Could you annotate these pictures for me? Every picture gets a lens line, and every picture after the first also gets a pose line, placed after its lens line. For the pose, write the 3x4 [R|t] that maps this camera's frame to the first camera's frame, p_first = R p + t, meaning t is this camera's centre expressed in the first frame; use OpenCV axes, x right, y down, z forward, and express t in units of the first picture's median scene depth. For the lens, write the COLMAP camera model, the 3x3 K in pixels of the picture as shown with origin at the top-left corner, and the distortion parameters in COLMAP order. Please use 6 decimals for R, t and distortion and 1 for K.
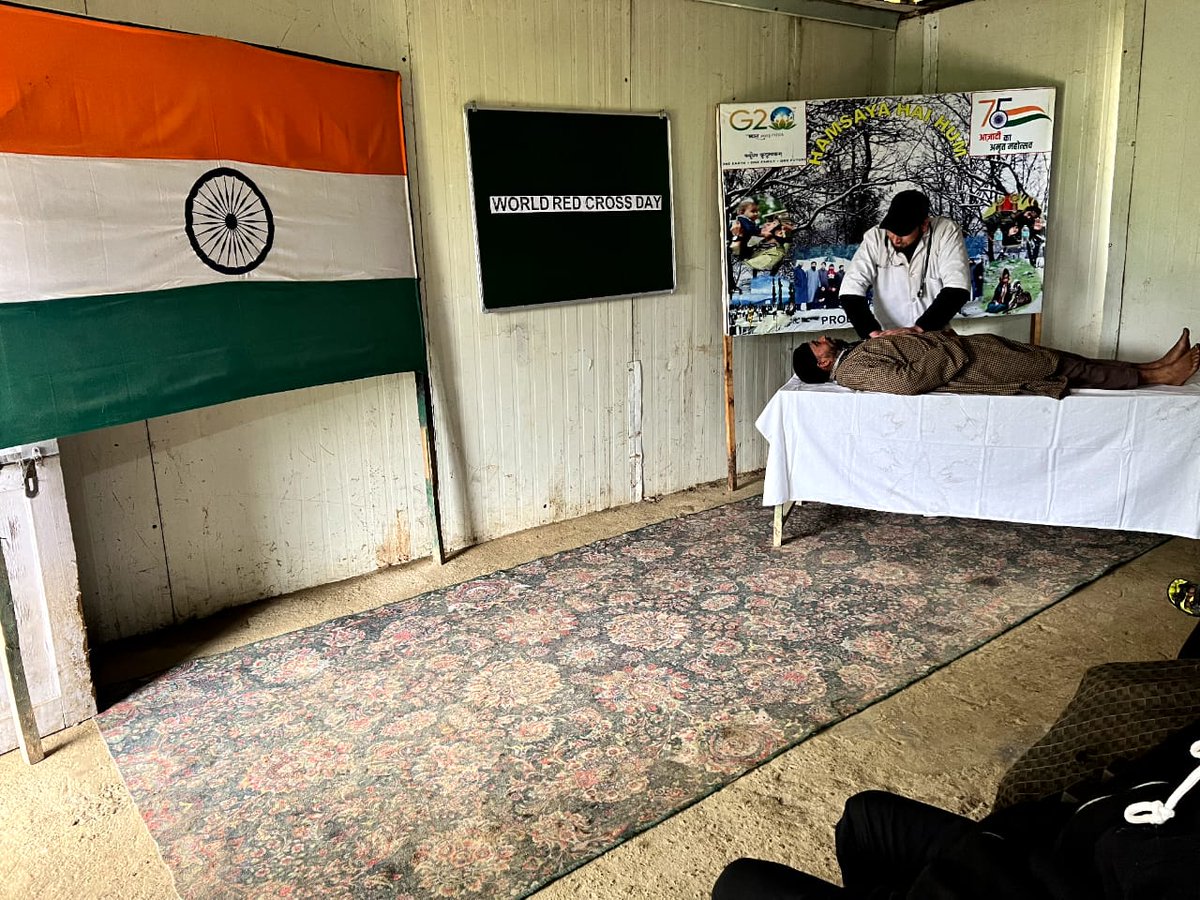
lens RADIAL K [[889.1, 0, 599.1], [0, 889.1, 443.1], [0, 0, 1]] dist [0.046526, -0.058589]
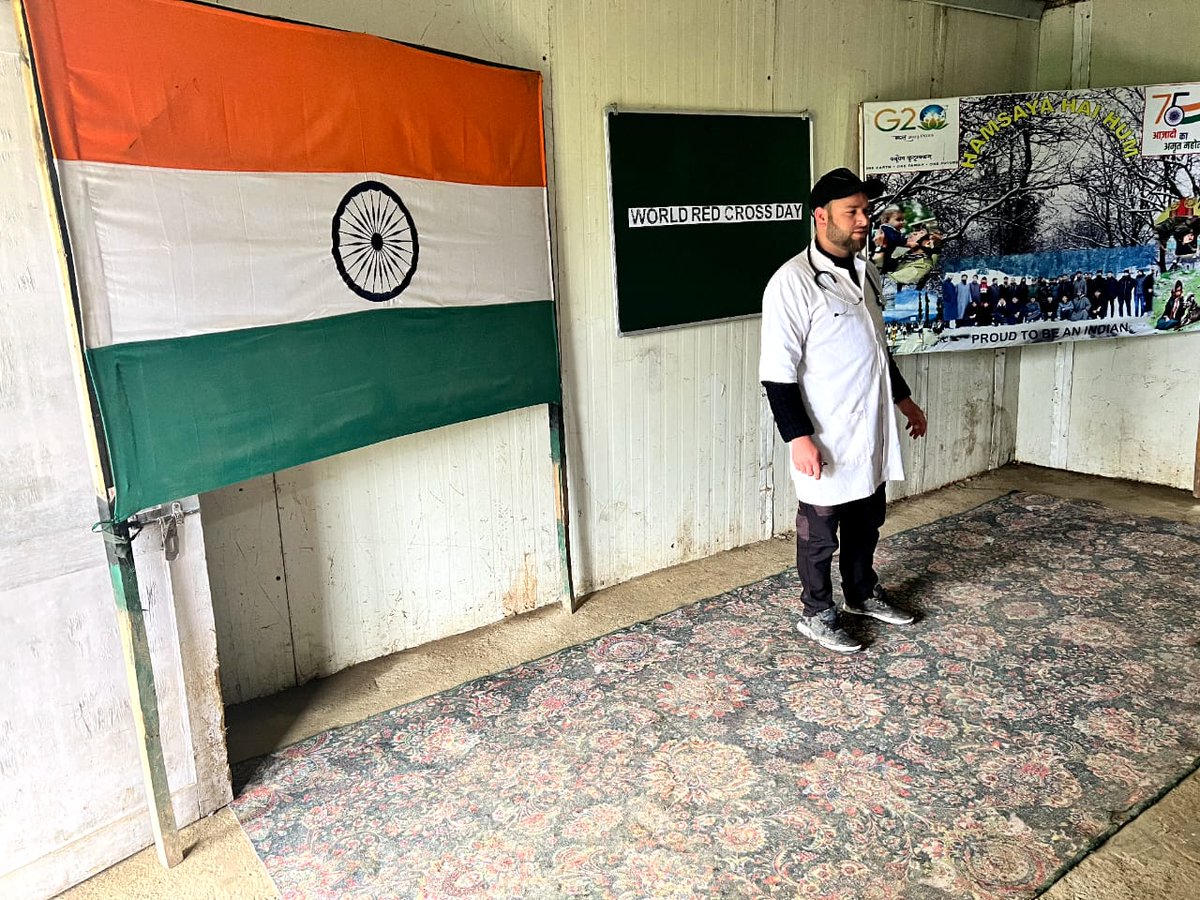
lens RADIAL K [[889.1, 0, 581.7], [0, 889.1, 441.5], [0, 0, 1]] dist [0.046526, -0.058589]
pose [[0.999022, -0.000529, -0.044215, -0.142332], [0.000114, 0.999956, -0.009382, -0.034211], [0.044218, 0.009368, 0.998978, 0.105257]]
